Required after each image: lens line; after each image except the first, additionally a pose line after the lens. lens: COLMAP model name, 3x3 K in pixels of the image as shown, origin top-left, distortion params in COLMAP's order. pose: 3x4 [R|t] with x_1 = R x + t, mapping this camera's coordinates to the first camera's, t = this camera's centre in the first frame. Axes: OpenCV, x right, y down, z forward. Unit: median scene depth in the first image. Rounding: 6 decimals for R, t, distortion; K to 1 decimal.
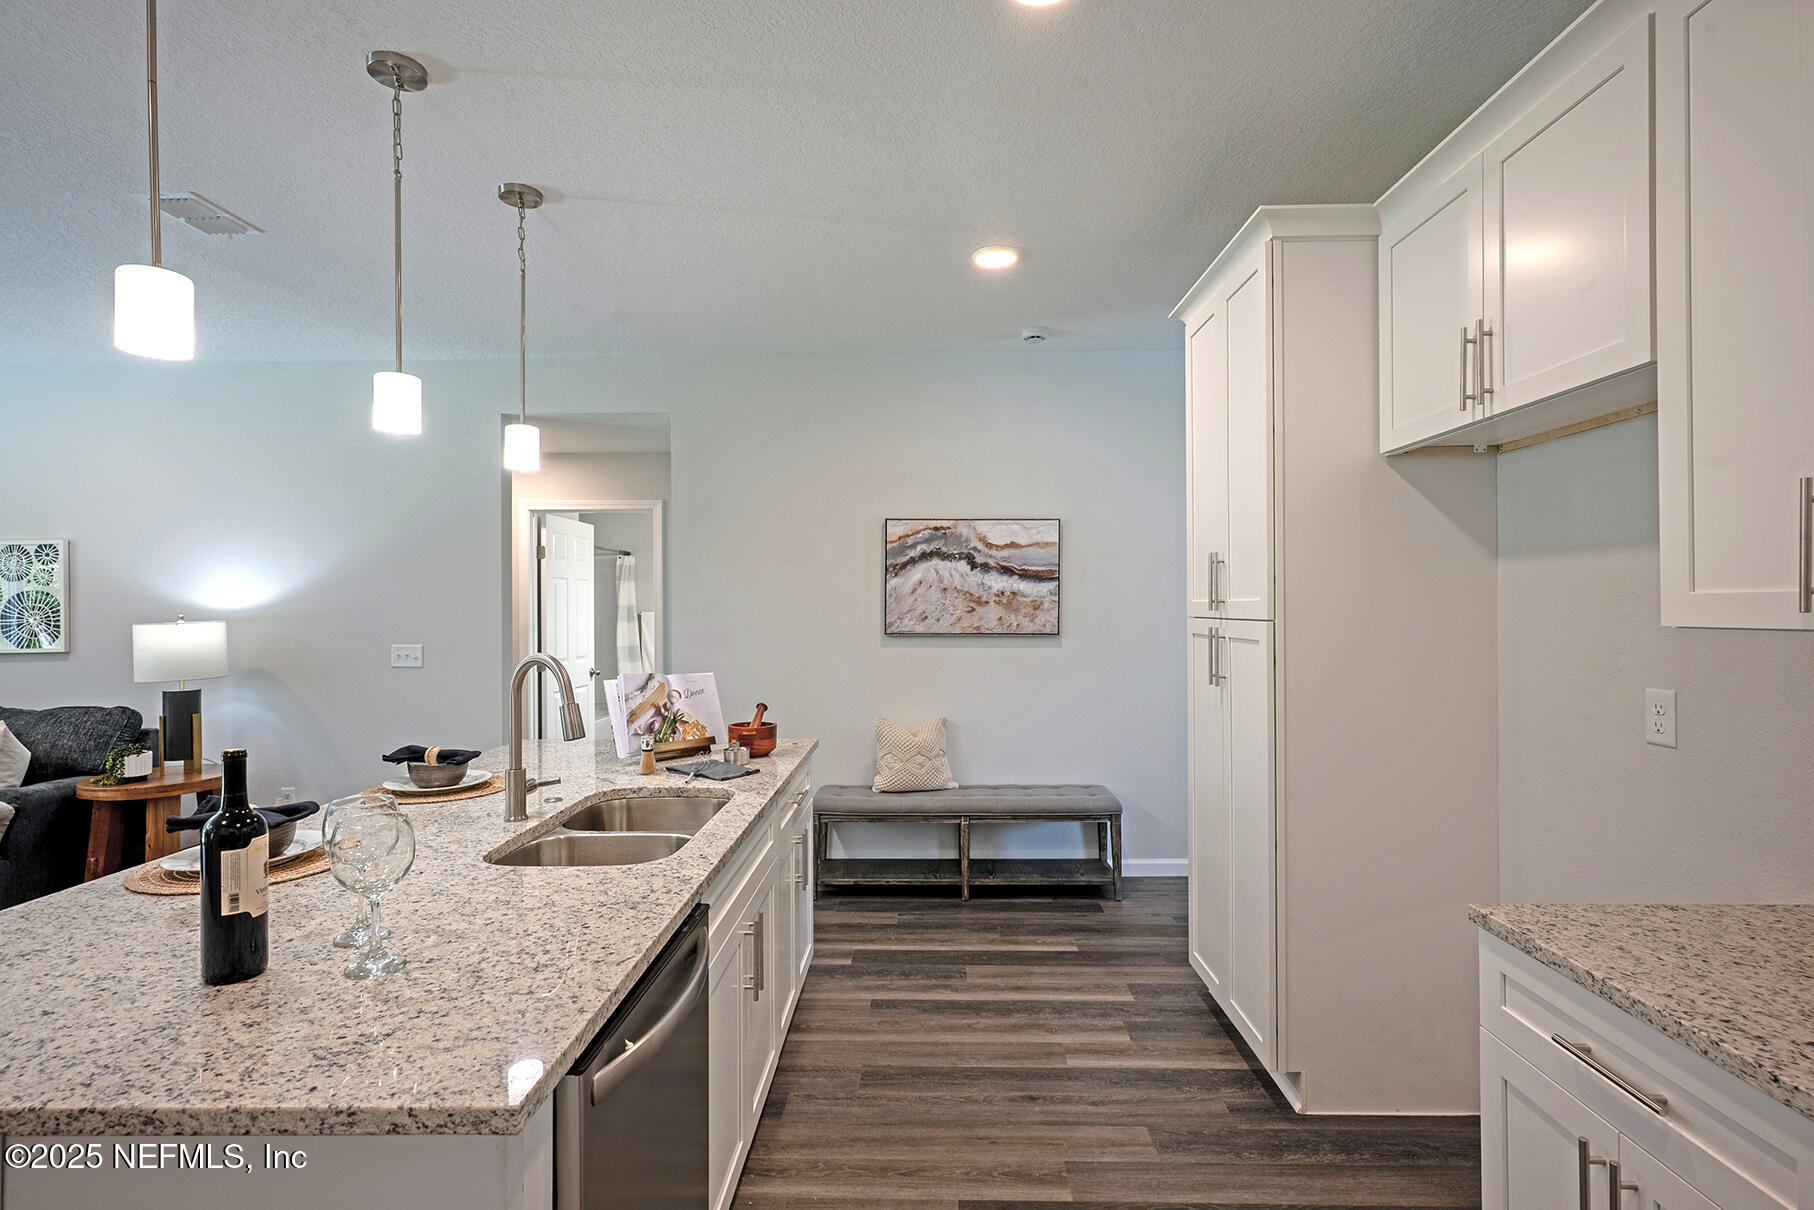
lens RADIAL K [[879.5, 0, 913.8], [0, 879.5, 603.4], [0, 0, 1]] dist [0.002480, 0.000510]
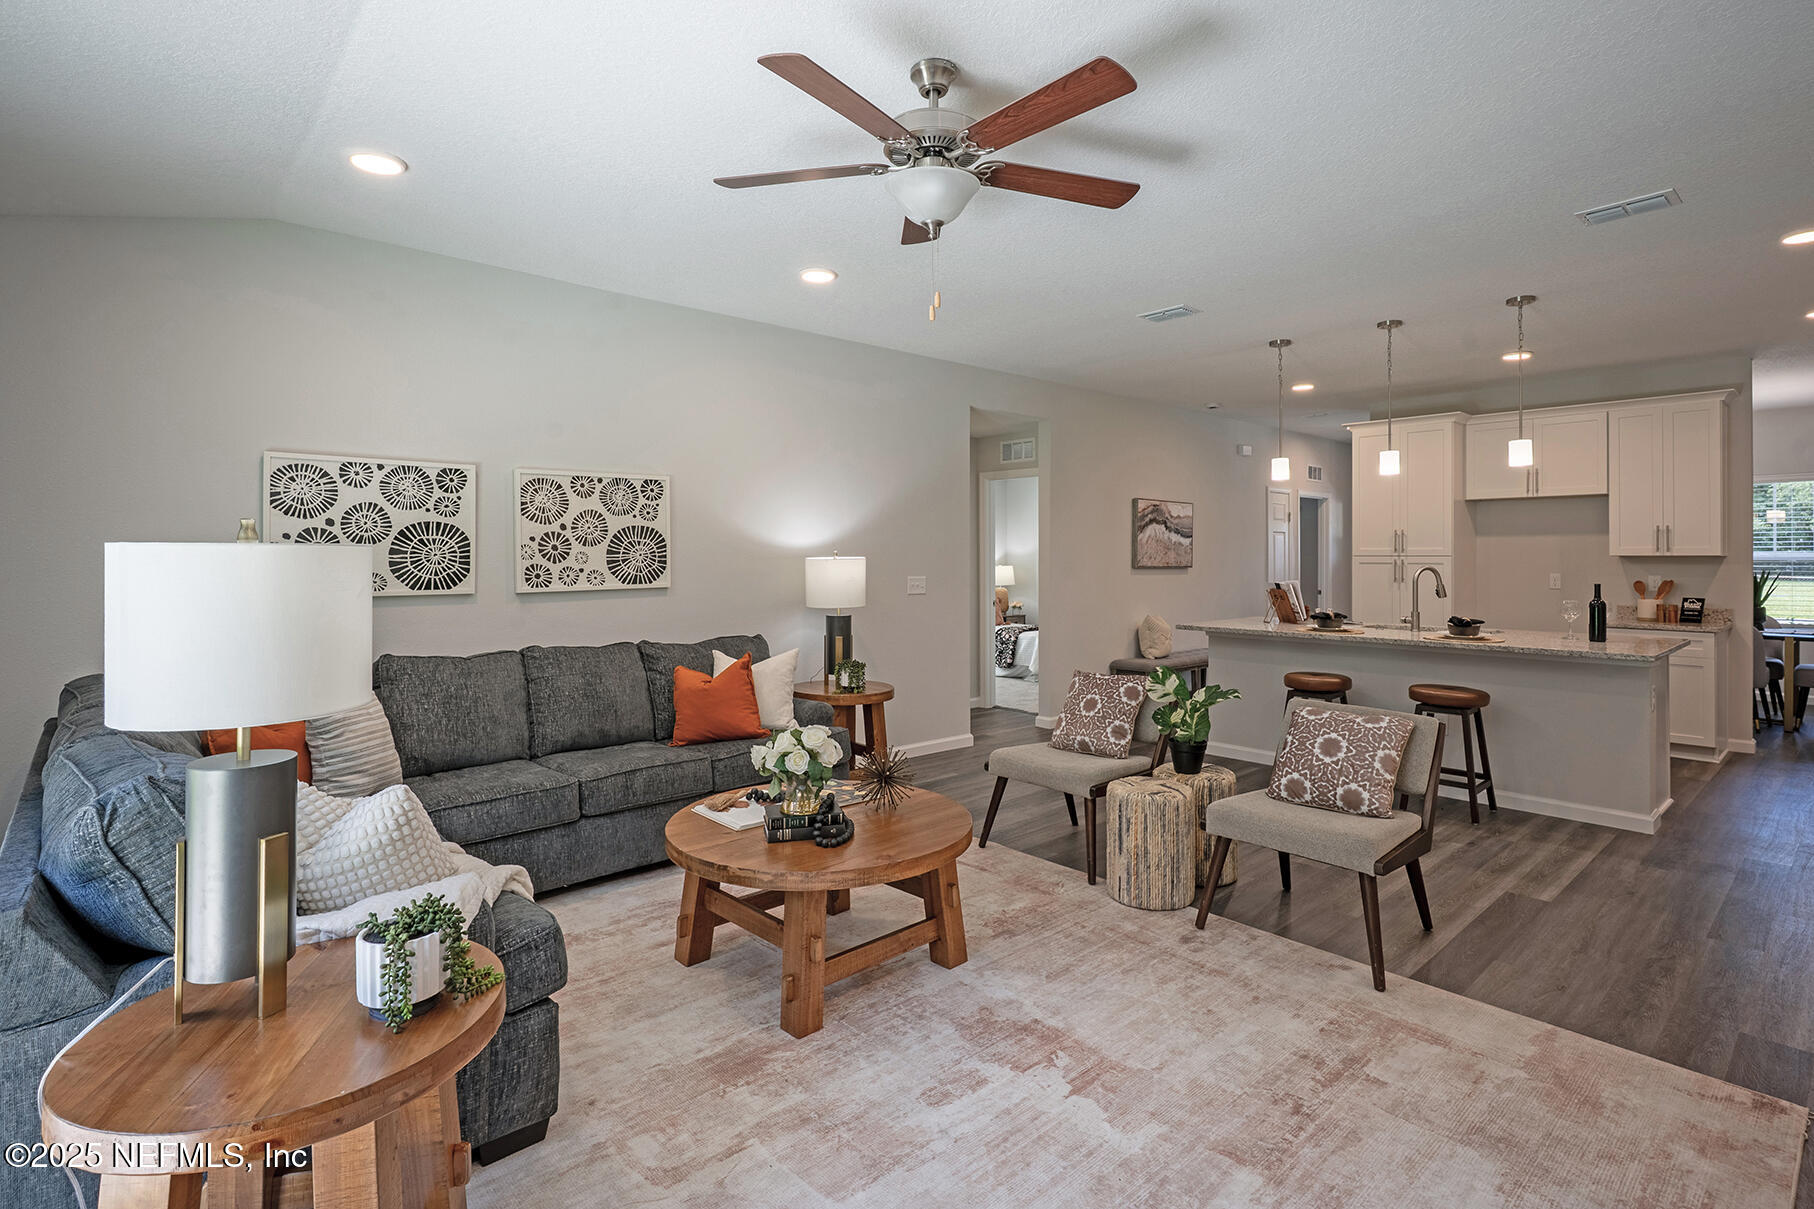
lens RADIAL K [[879.5, 0, 916.1], [0, 879.5, 556.8], [0, 0, 1]] dist [0.002480, 0.000510]
pose [[0.724505, 0.005302, 0.689249, -1.494512], [-0.008702, 0.999961, 0.001455, 0.016716], [-0.689215, -0.007052, 0.724523, 0.073150]]
